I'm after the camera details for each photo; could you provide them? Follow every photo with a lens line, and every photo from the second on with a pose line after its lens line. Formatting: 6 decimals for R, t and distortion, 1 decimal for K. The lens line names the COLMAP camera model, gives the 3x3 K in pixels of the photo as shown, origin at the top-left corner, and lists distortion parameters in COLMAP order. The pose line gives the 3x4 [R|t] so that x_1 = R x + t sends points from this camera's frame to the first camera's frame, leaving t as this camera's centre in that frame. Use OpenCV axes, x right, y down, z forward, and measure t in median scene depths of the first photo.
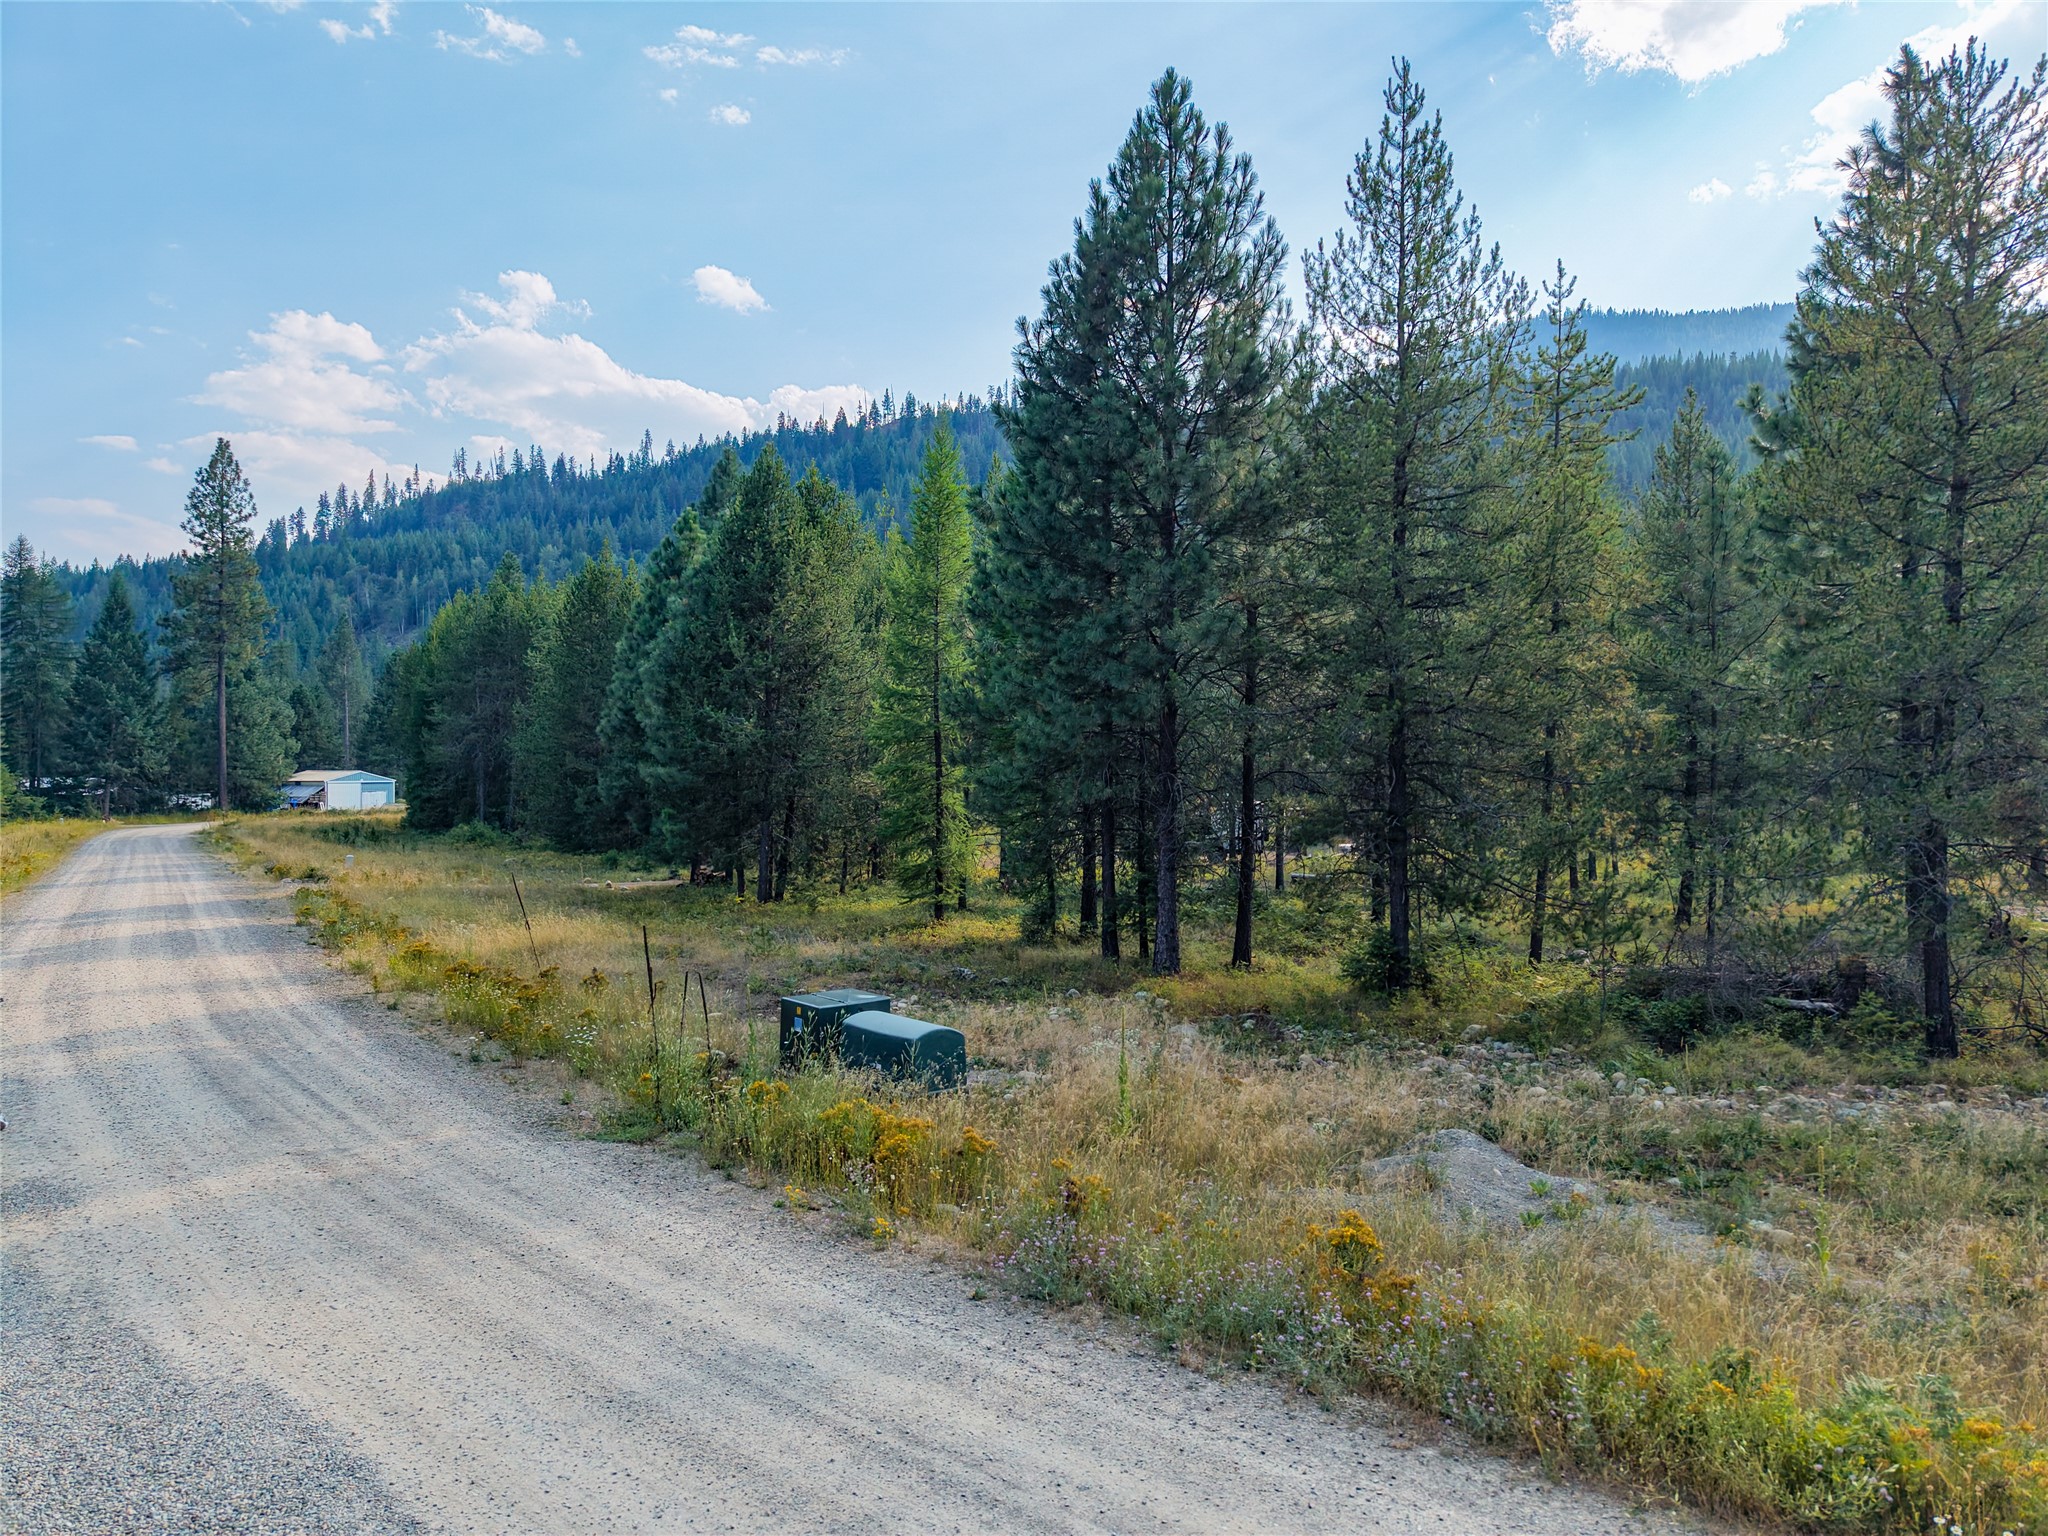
lens RADIAL K [[1469.8, 0, 1024.0], [0, 1469.8, 768.0], [0, 0, 1]] dist [0.028330, -0.003693]
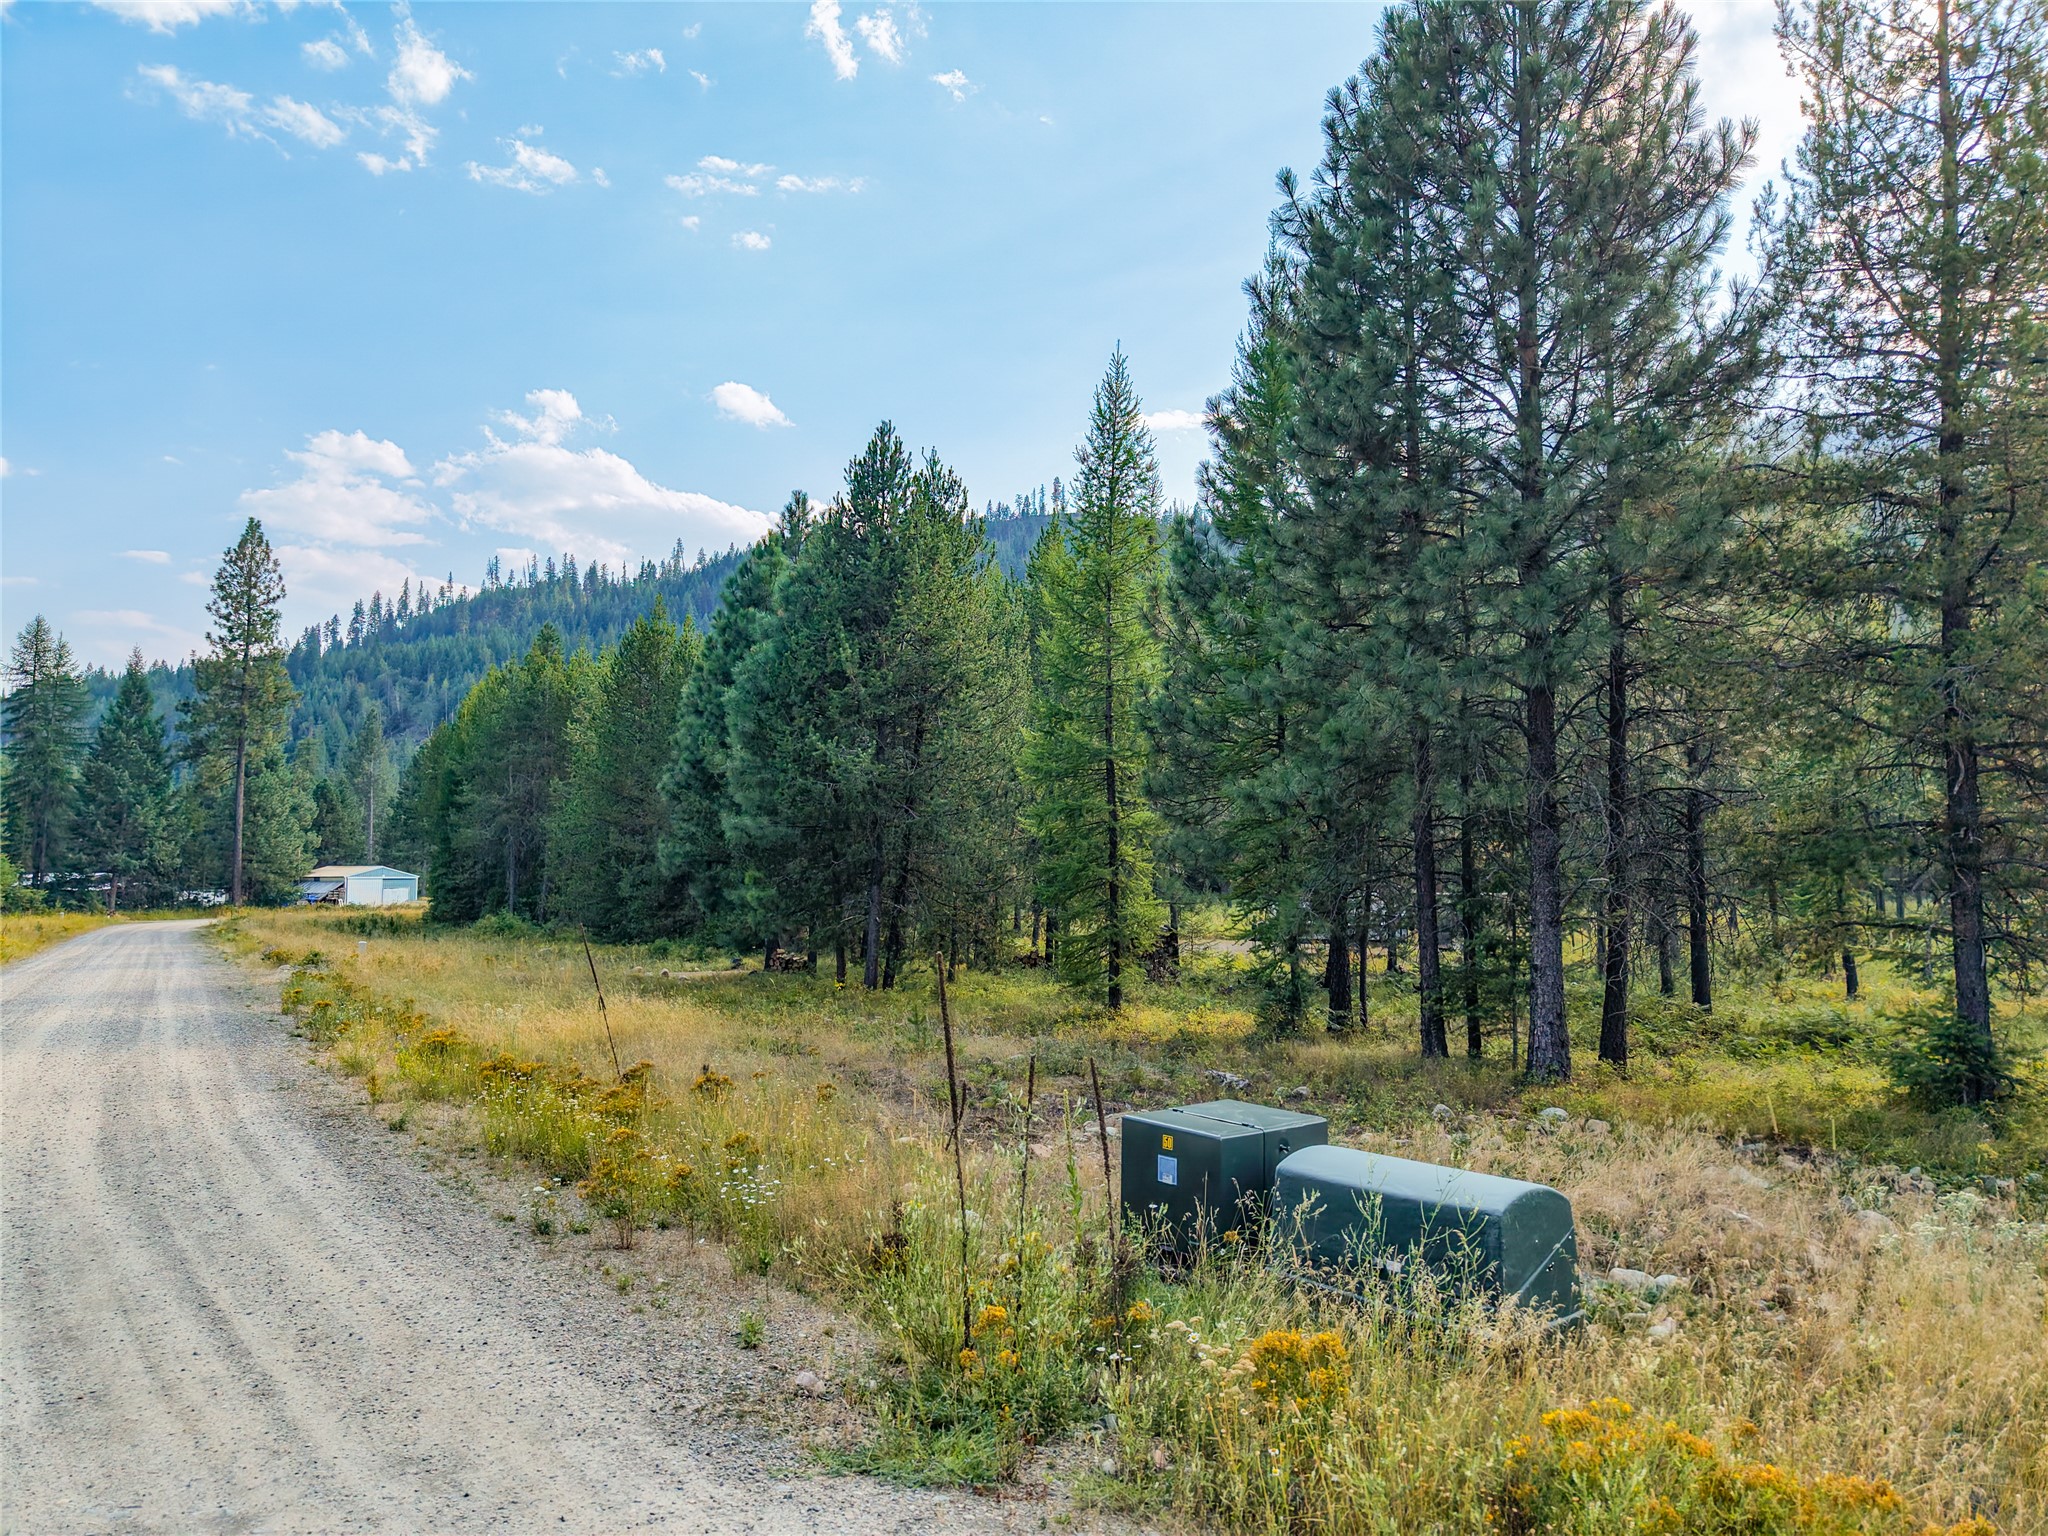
lens RADIAL K [[1424.0, 0, 1024.0], [0, 1424.0, 768.0], [0, 0, 1]] dist [0.006017, 0.000520]
pose [[0.999996, -0.000612, -0.002660, -0.040167], [0.000396, 0.996775, -0.080242, 0.014785], [0.002700, 0.080240, 0.996772, 0.096894]]
